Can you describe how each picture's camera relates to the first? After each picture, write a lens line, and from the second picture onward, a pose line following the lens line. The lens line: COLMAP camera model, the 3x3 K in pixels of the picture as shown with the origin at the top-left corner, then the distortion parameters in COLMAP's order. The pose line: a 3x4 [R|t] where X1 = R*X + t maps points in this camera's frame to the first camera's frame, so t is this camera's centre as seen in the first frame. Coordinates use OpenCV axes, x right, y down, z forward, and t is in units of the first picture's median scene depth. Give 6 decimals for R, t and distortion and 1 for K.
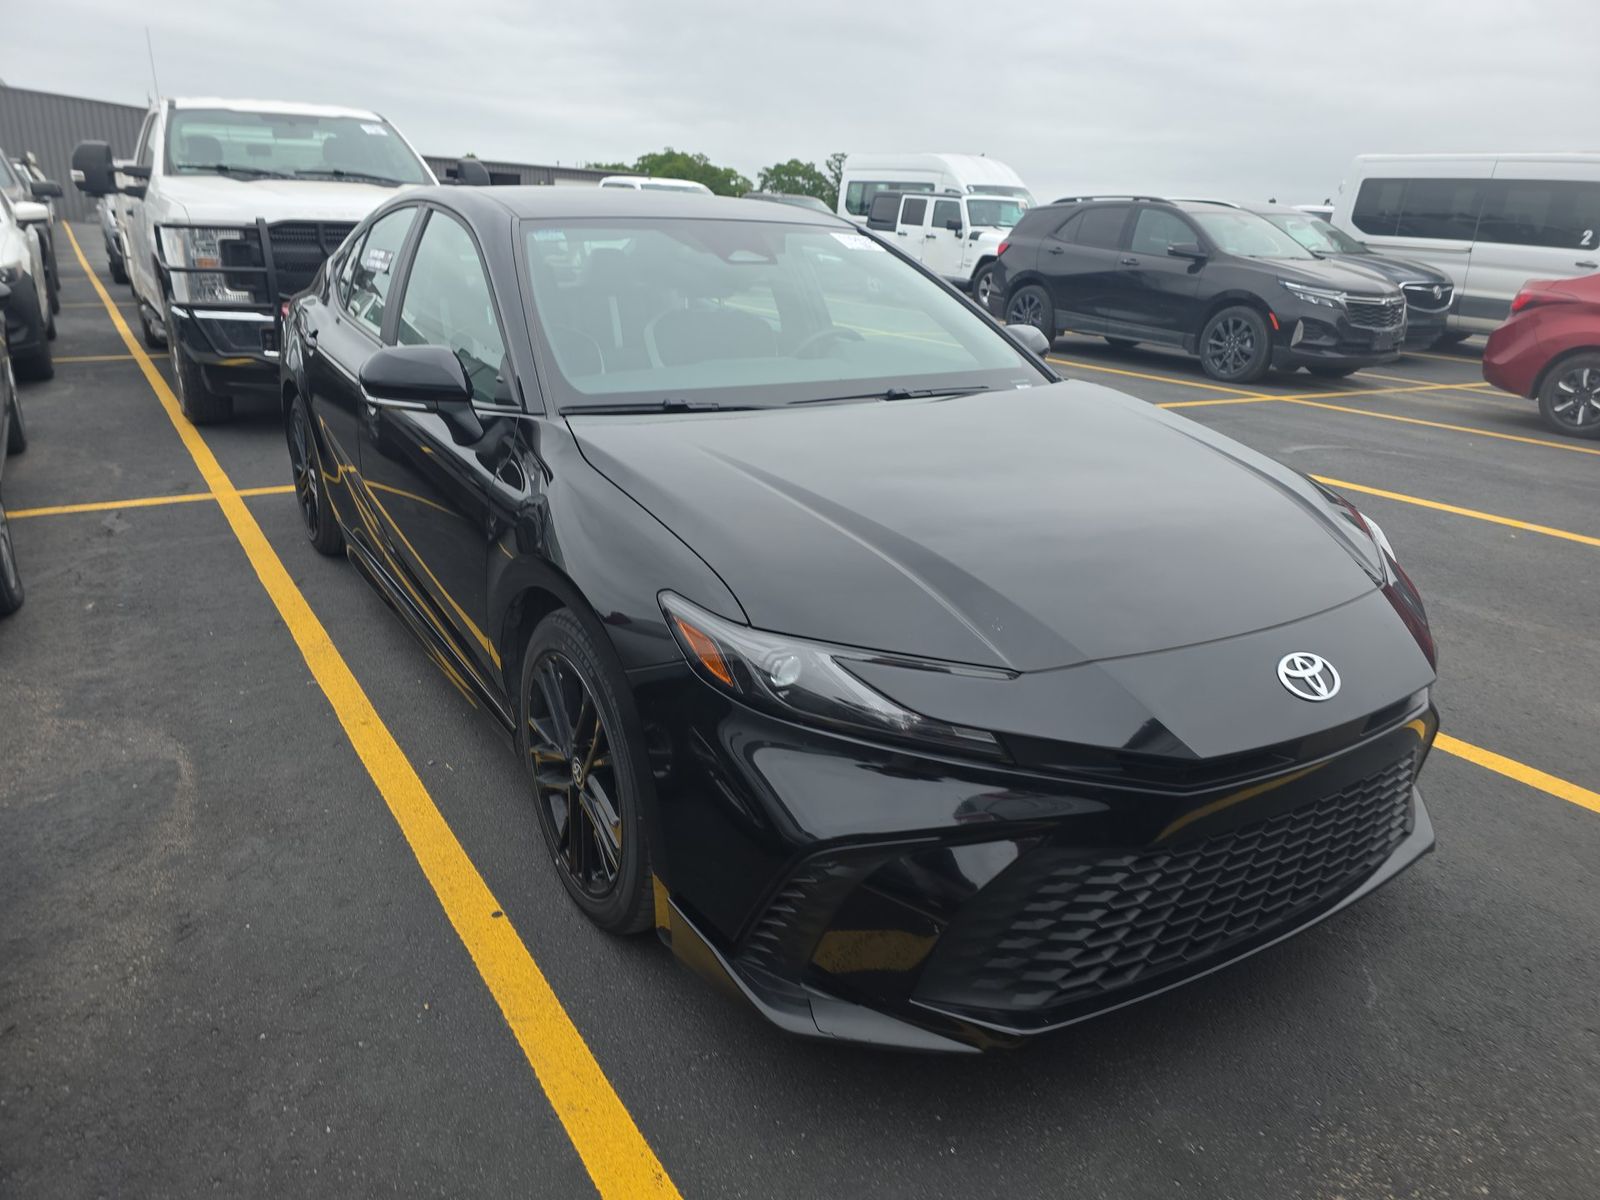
lens RADIAL K [[1076.9, 0, 765.0], [0, 1076.9, 626.2], [0, 0, 1]] dist [0.053744, -0.057153]
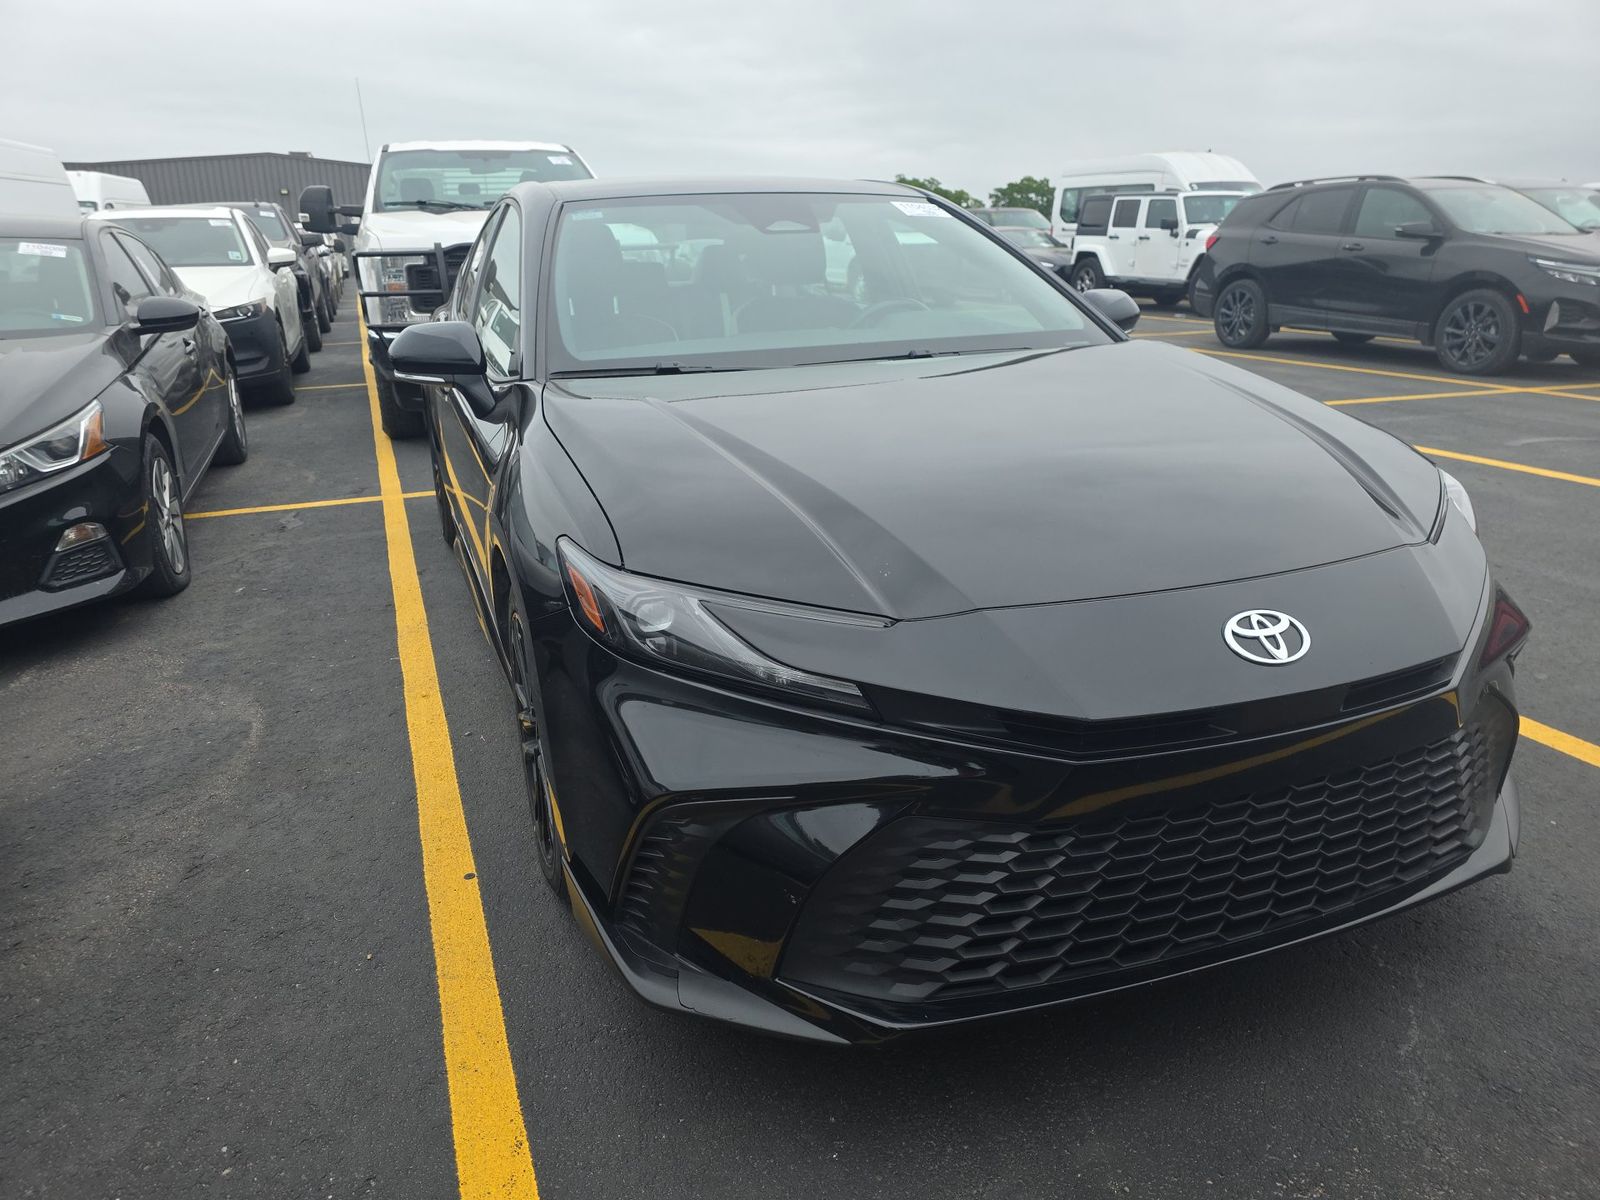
lens RADIAL K [[1076.9, 0, 773.5], [0, 1076.9, 619.7], [0, 0, 1]] dist [0.053744, -0.057153]
pose [[0.977198, 0.017540, -0.211605, 0.222741], [-0.024145, 0.999297, -0.028669, 0.048563], [0.210953, 0.033124, 0.976935, 0.070621]]
